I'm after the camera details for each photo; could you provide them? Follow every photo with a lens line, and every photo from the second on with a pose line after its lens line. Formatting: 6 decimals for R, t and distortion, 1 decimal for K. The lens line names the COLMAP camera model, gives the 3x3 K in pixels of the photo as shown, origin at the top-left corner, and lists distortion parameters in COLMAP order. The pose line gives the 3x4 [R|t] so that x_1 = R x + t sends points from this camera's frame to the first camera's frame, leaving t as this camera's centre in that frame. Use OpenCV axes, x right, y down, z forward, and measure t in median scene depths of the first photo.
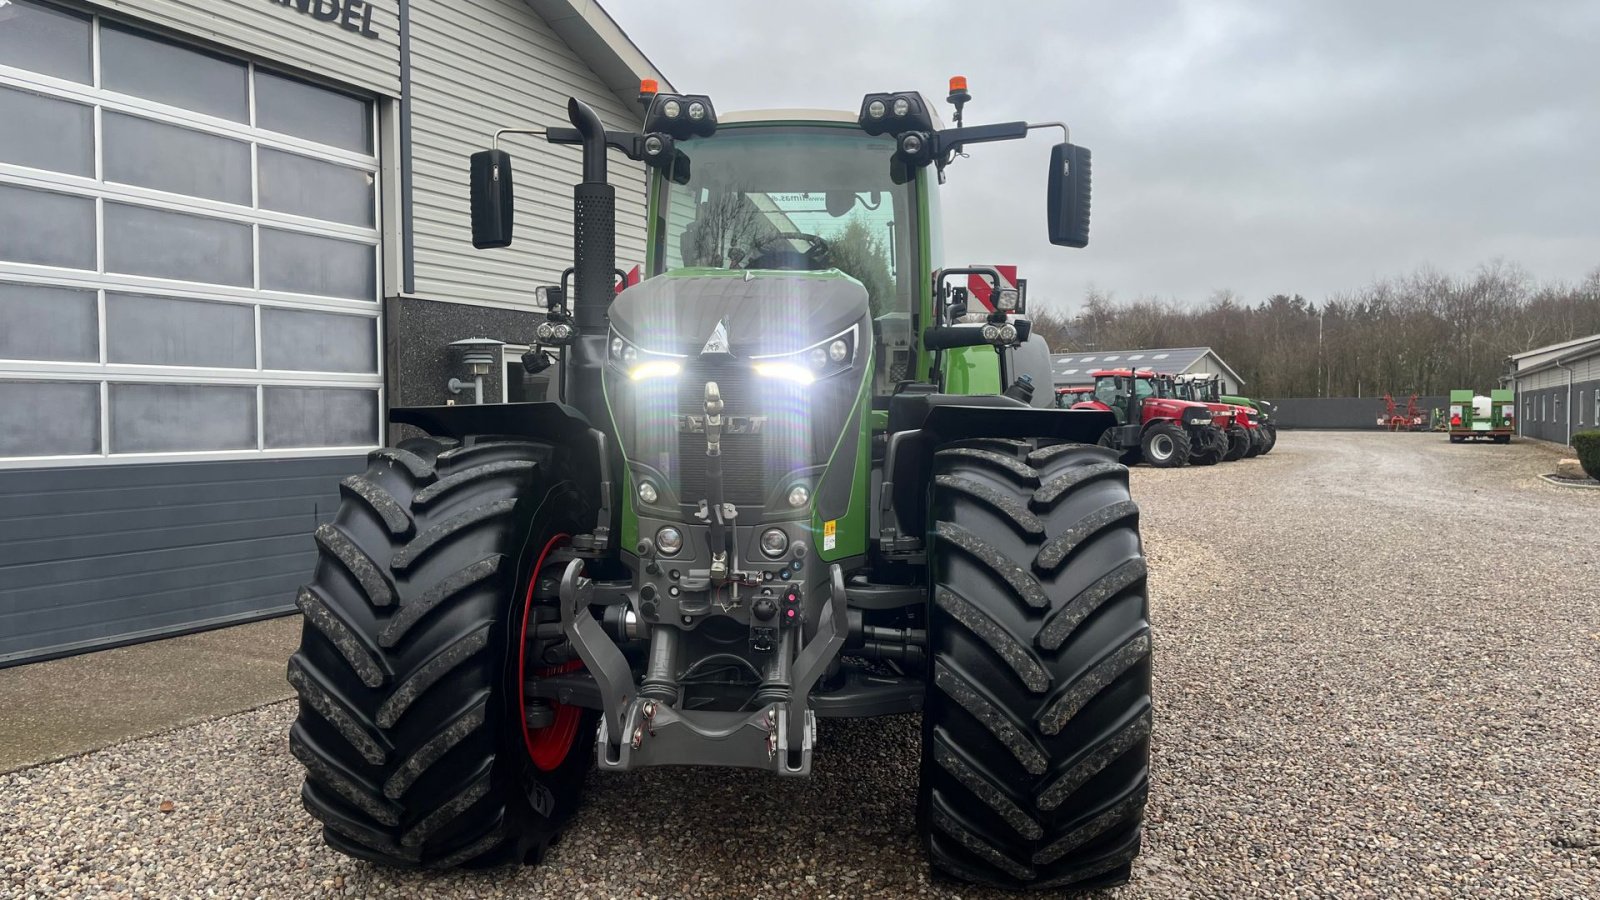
lens RADIAL K [[1207.8, 0, 798.8], [0, 1207.8, 446.5], [0, 0, 1]] dist [0.061738, -0.071684]
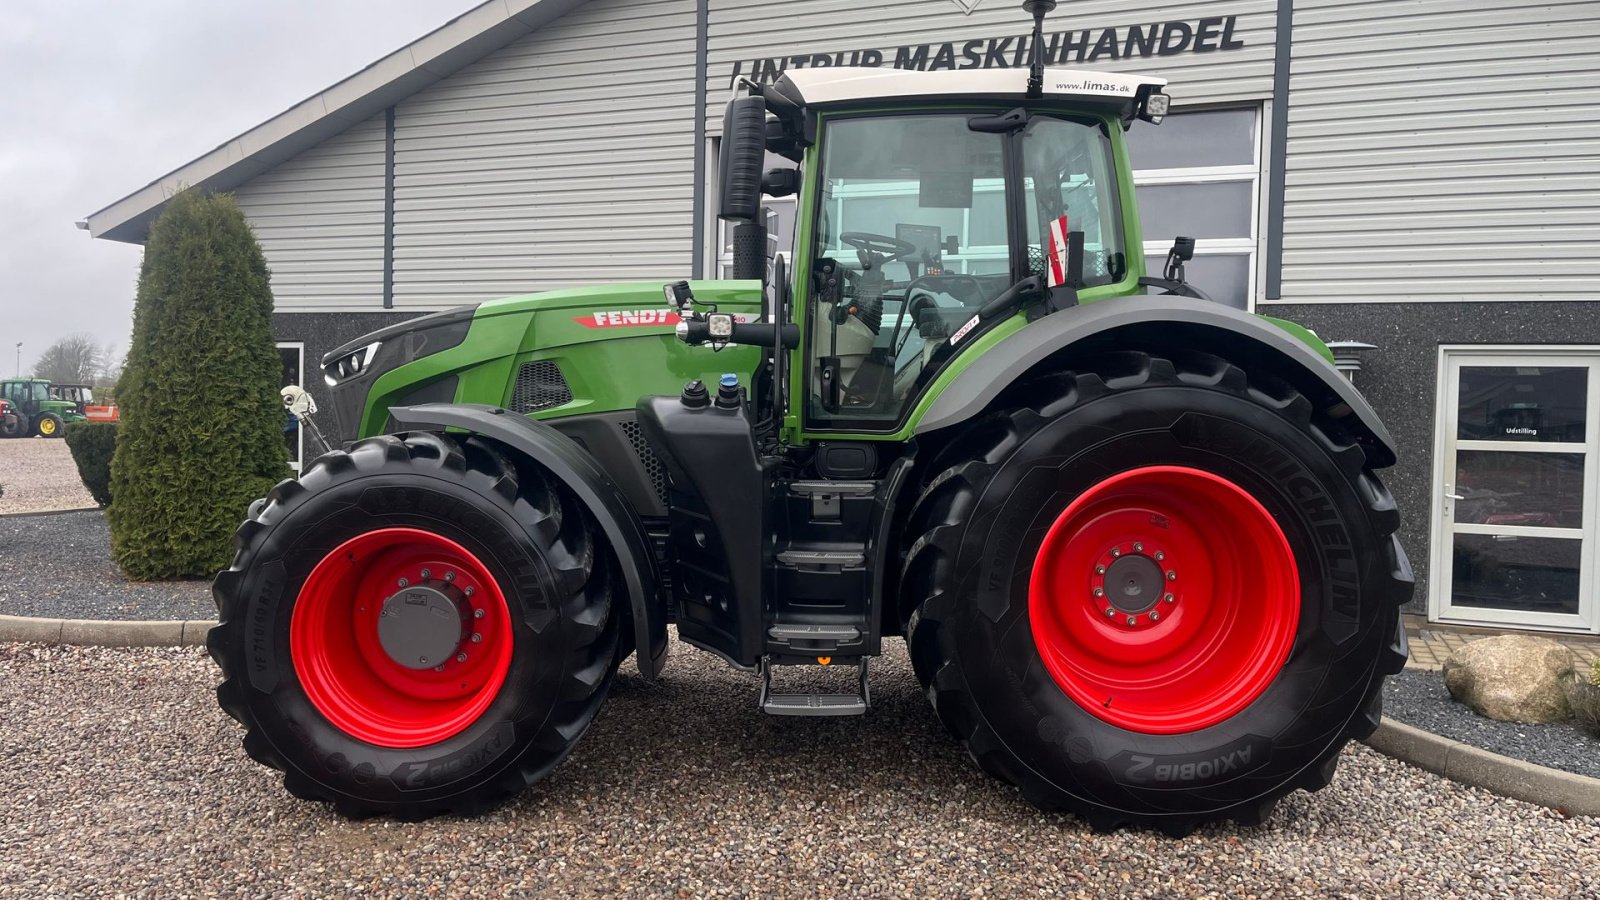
lens RADIAL K [[1207.8, 0, 791.3], [0, 1207.8, 443.2], [0, 0, 1]] dist [0.061738, -0.071684]
pose [[0.087040, 0.032952, -0.995660, 0.699687], [-0.052449, 0.998218, 0.028452, -0.024026], [0.994823, 0.049745, 0.088613, 0.634739]]
